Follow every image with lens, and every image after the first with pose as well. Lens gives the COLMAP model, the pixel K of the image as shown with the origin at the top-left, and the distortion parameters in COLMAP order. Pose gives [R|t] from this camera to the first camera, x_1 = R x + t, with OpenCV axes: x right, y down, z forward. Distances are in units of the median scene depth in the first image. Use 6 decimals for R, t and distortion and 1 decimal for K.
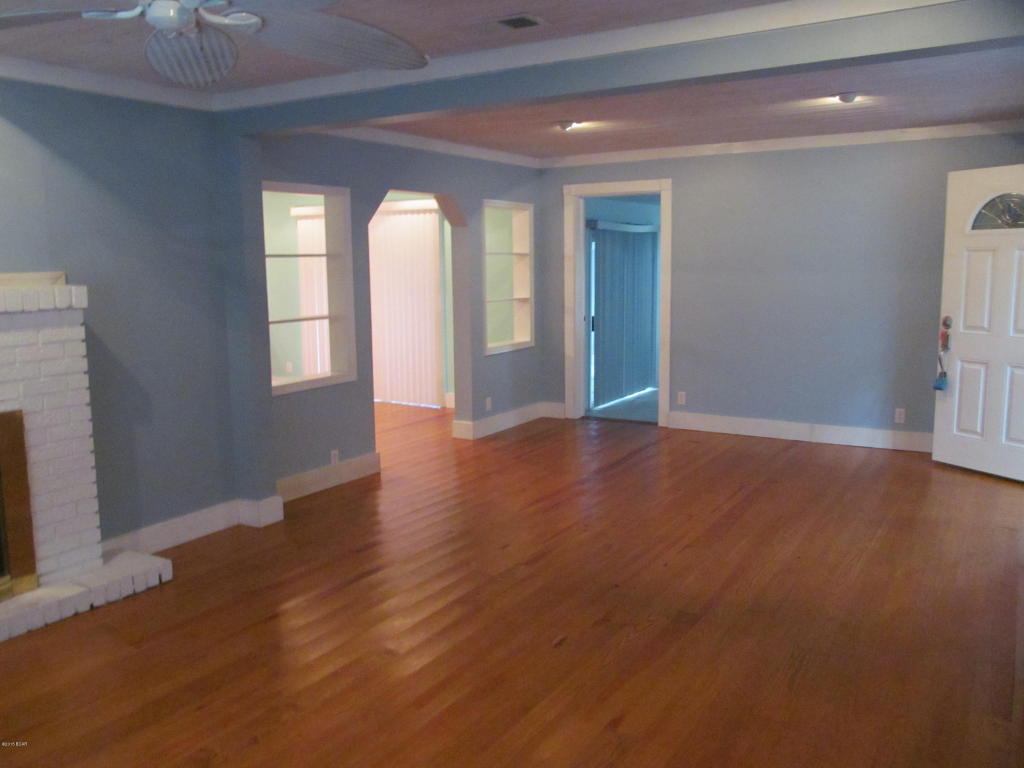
lens RADIAL K [[845.7, 0, 514.4], [0, 845.7, 379.5], [0, 0, 1]] dist [-0.064891, 0.031025]
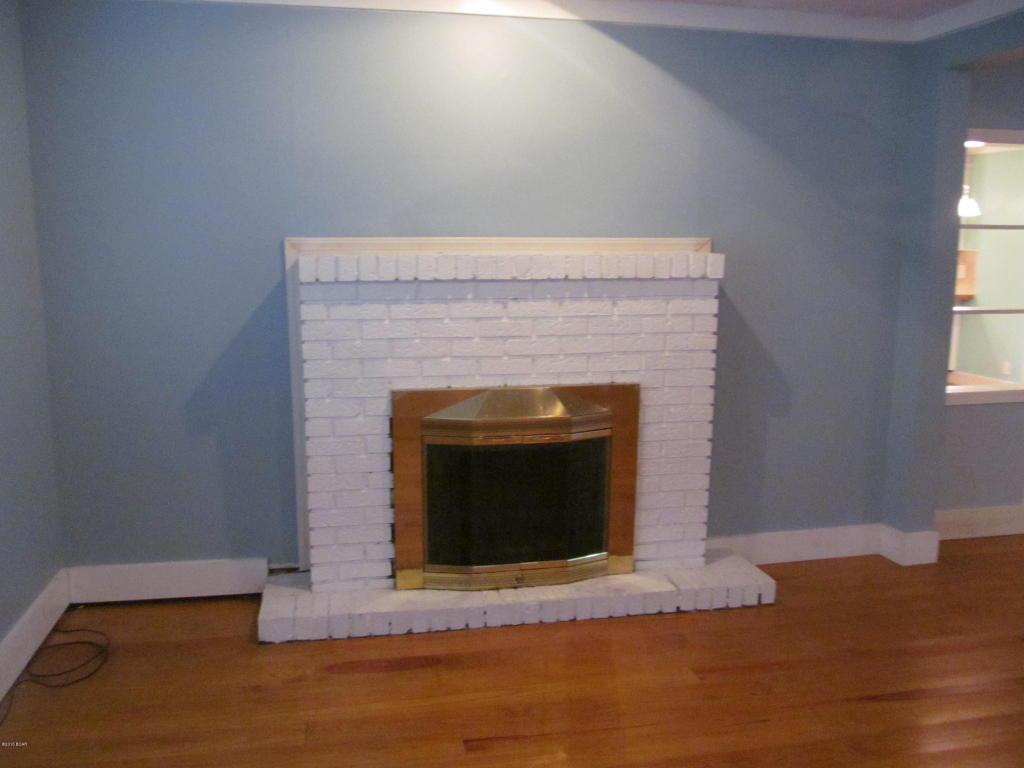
lens RADIAL K [[887.1, 0, 528.2], [0, 887.1, 385.7], [0, 0, 1]] dist [-0.015107, -0.004468]
pose [[0.702982, 0.138636, -0.697565, 0.014705], [-0.118829, 0.989925, 0.076988, -0.021574], [0.701211, 0.028769, 0.712373, 0.183114]]
